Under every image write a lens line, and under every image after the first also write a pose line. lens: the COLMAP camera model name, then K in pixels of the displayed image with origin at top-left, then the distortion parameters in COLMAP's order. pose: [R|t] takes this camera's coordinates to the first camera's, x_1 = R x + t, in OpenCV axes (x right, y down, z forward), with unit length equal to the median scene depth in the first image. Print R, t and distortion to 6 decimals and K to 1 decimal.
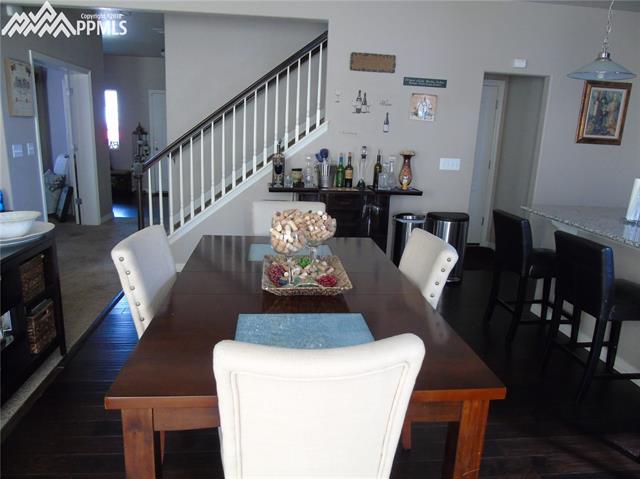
lens RADIAL K [[476.3, 0, 322.3], [0, 476.3, 239.0], [0, 0, 1]] dist [-0.030009, 0.015235]
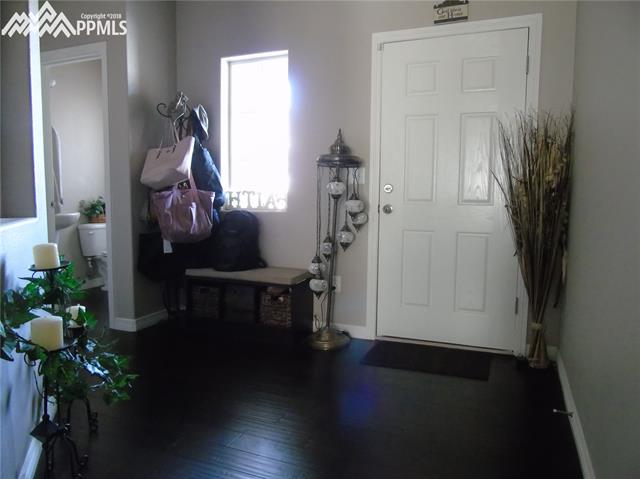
lens RADIAL K [[476.3, 0, 319.0], [0, 476.3, 239.5], [0, 0, 1]] dist [-0.030009, 0.015235]
pose [[0.884378, 0.007022, -0.466718, -0.242654], [-0.076506, 0.988545, -0.130097, -0.125913], [0.460458, 0.150762, 0.874785, 0.710257]]
